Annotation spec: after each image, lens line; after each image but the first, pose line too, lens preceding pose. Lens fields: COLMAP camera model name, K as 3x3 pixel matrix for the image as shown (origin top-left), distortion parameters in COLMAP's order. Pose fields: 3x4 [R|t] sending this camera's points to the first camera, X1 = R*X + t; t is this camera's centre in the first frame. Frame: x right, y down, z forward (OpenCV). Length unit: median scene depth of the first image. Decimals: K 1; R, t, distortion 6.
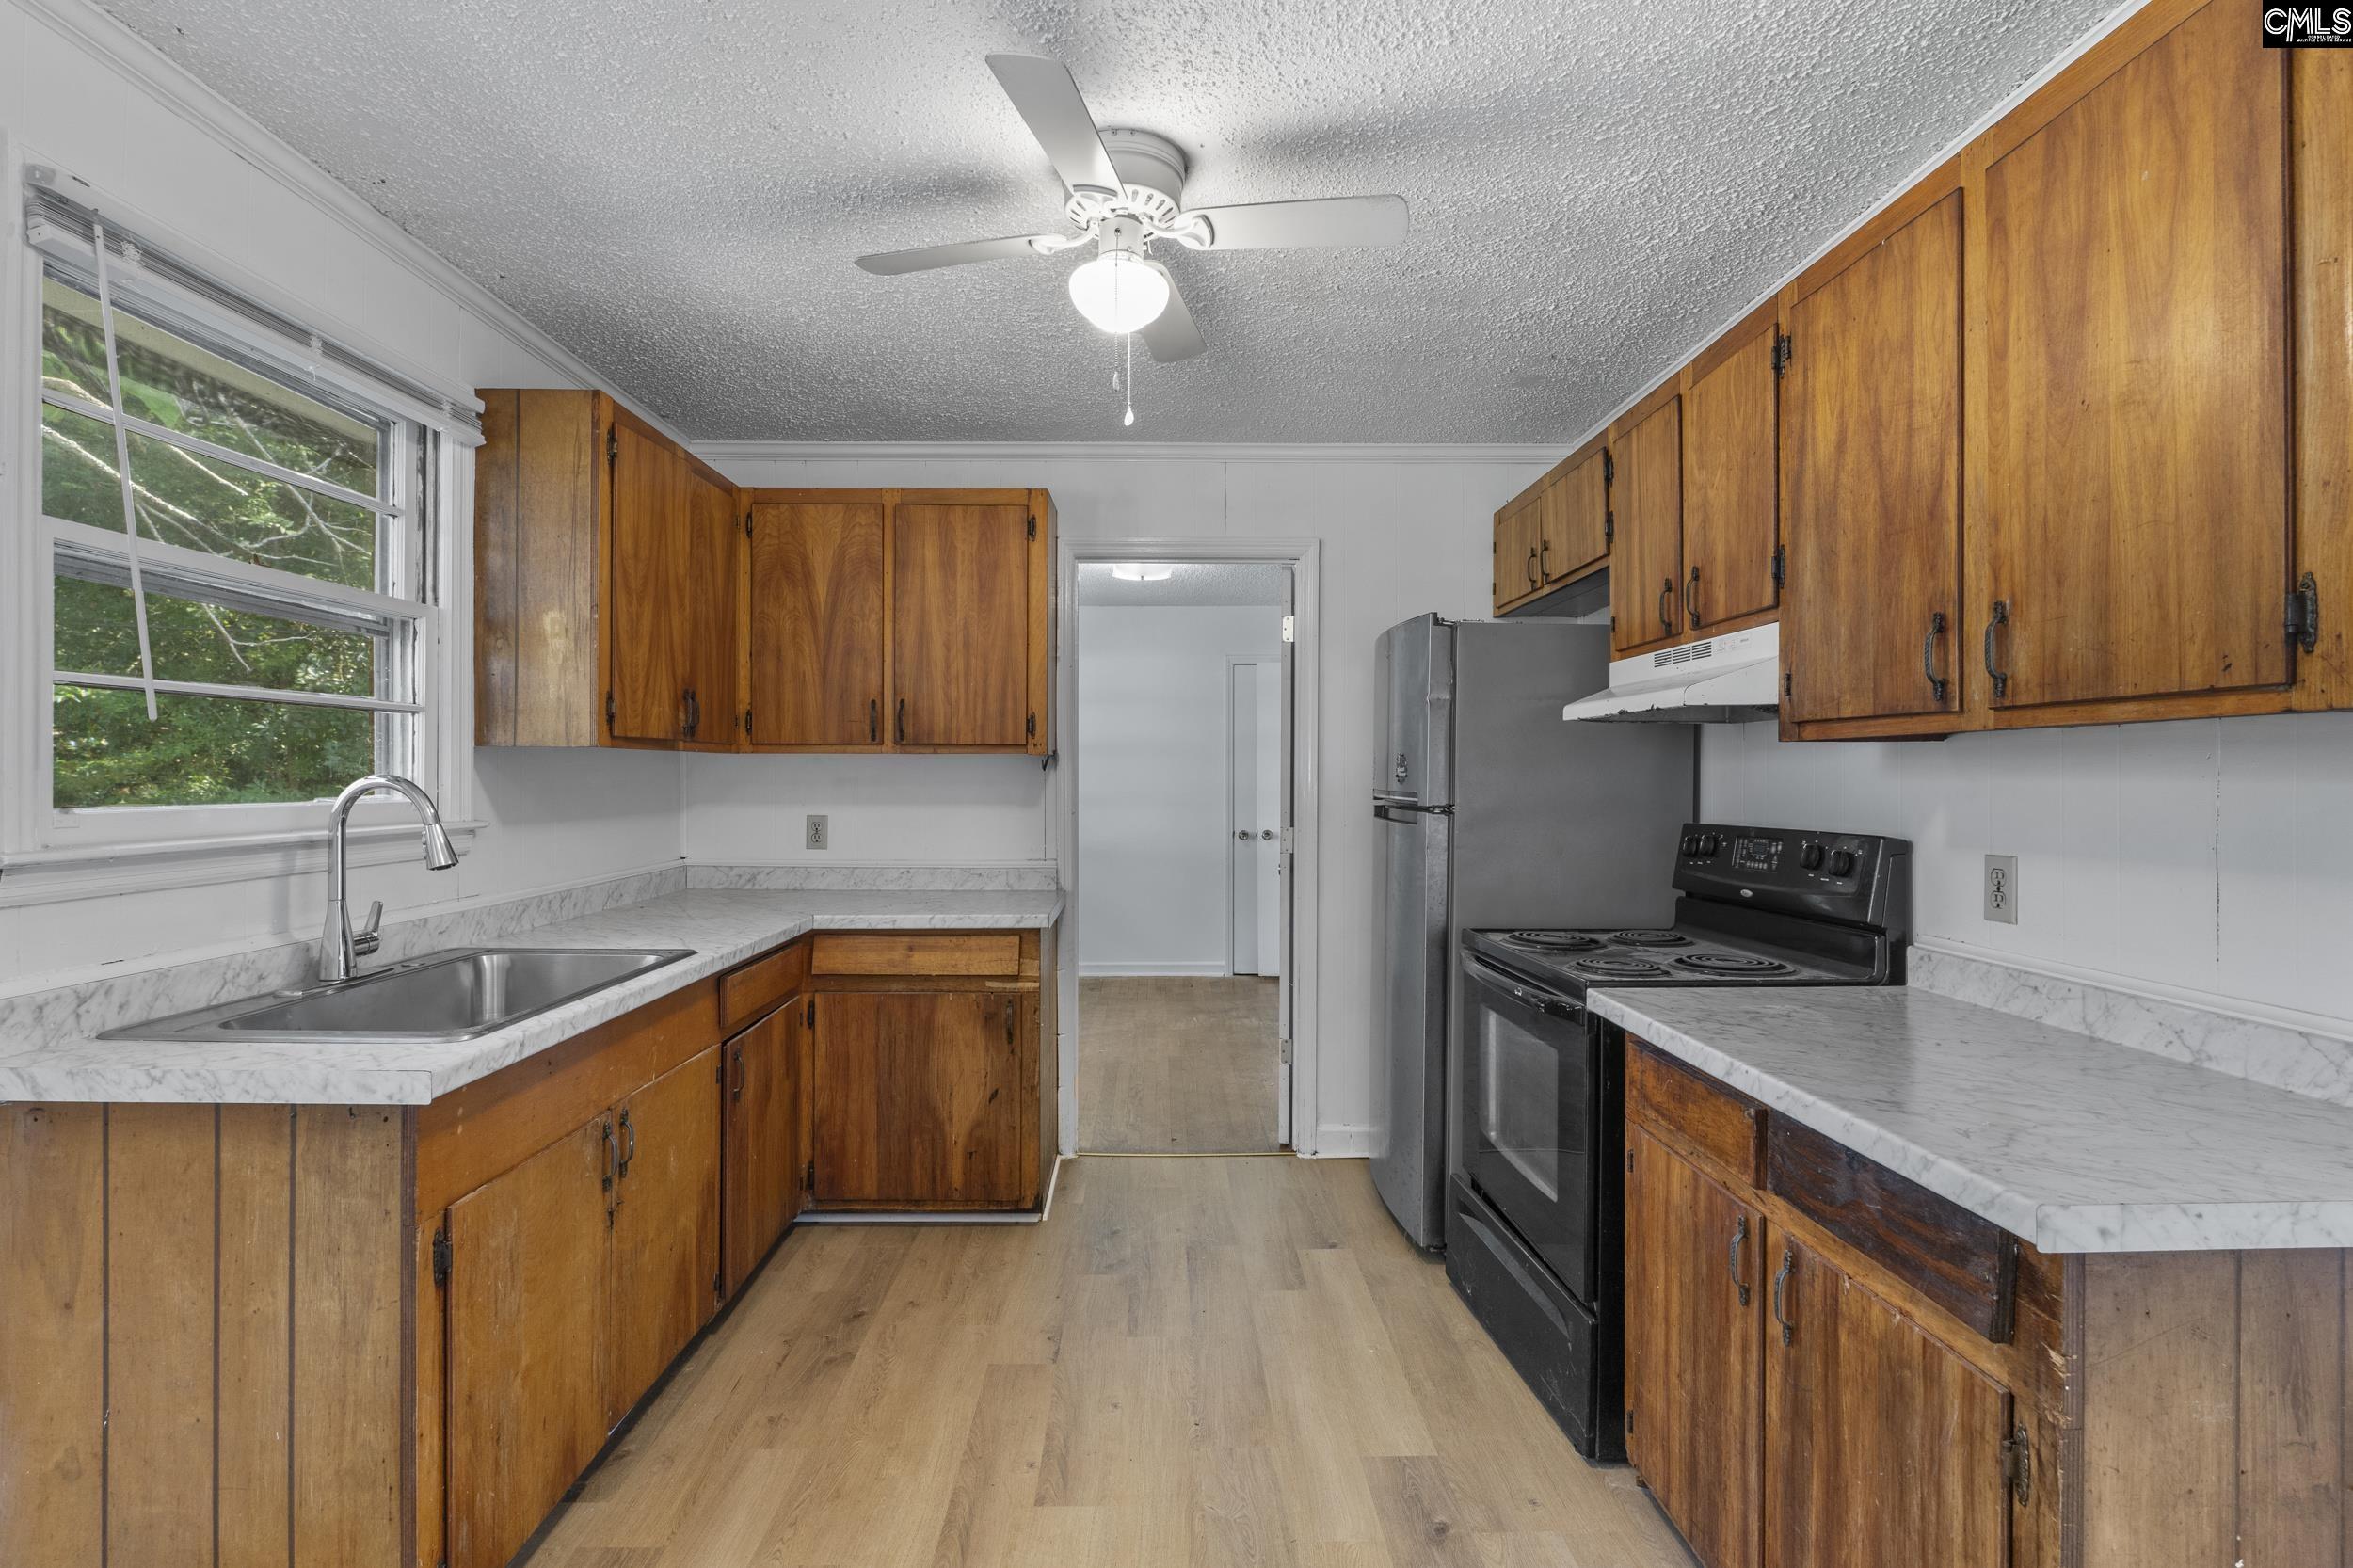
lens RADIAL K [[1089.8, 0, 1167.1], [0, 1089.8, 777.6], [0, 0, 1]] dist [-0.010125, 0.000203]
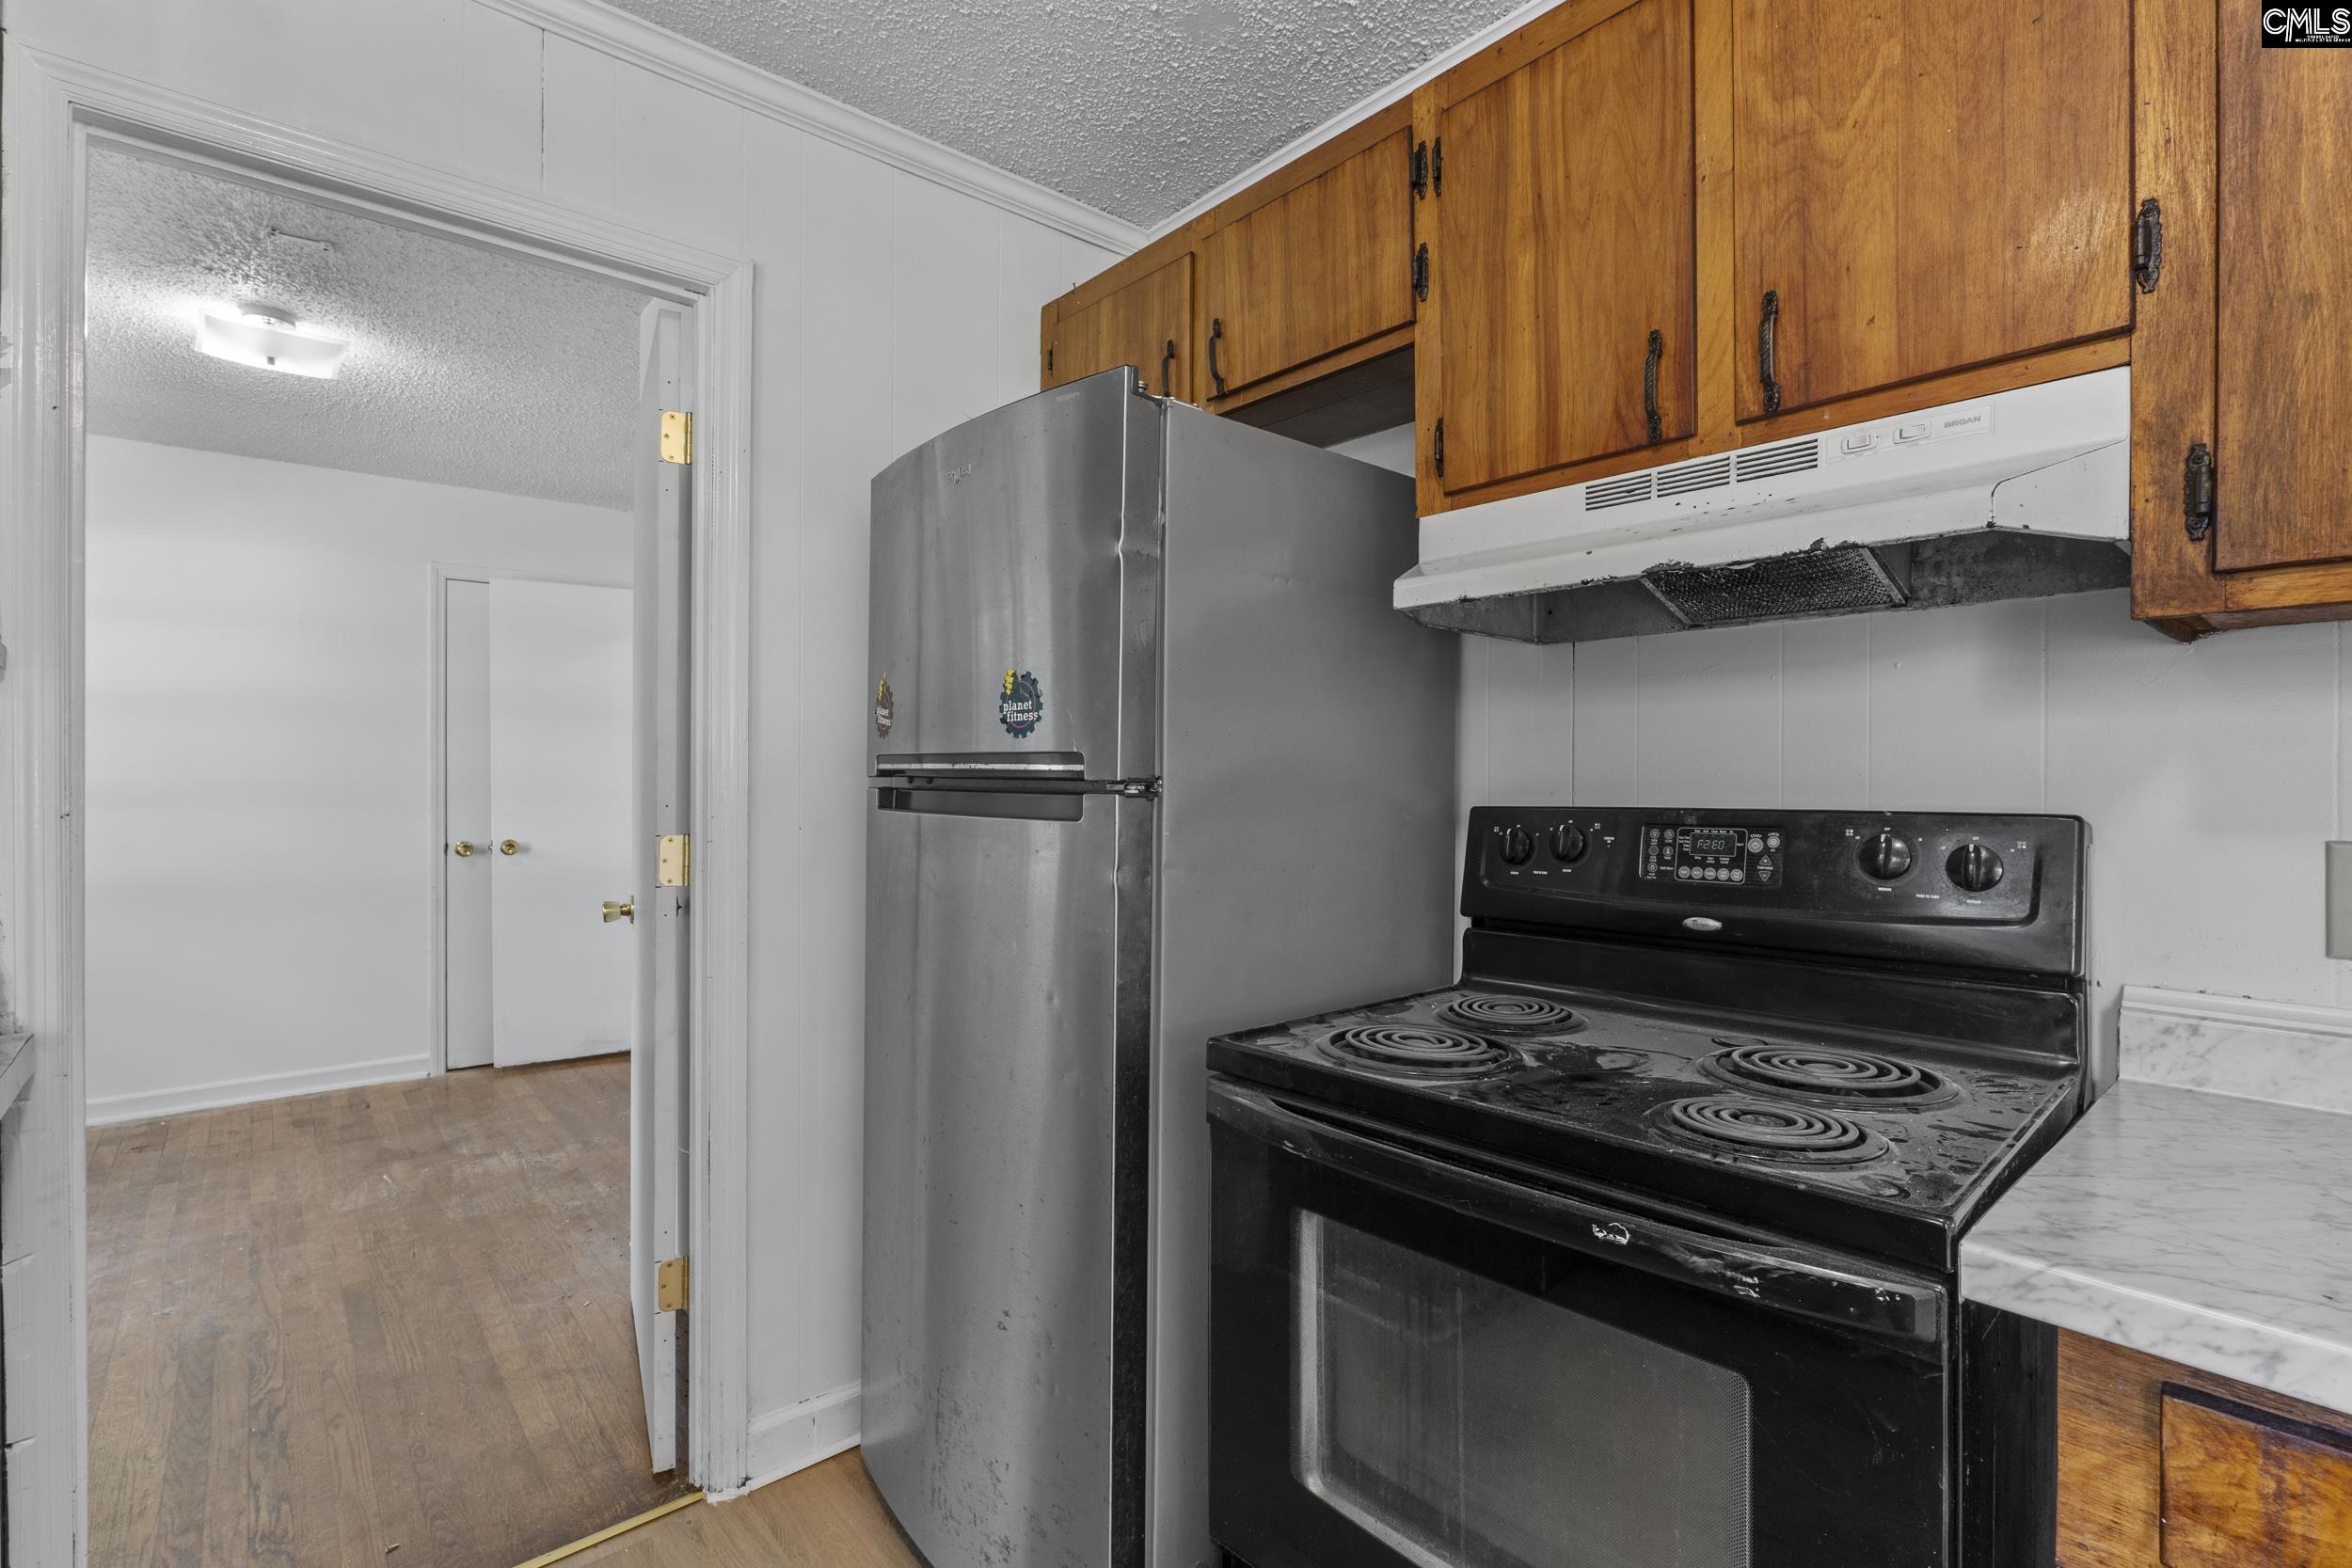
lens RADIAL K [[1089.3, 0, 1175.0], [0, 1089.3, 780.4], [0, 0, 1]] dist [-0.010125, 0.000203]
pose [[0.768624, -0.000662, 0.639700, -0.023700], [-0.001700, 0.999994, 0.003077, 0.015040], [-0.639698, -0.003453, 0.768619, 0.375074]]
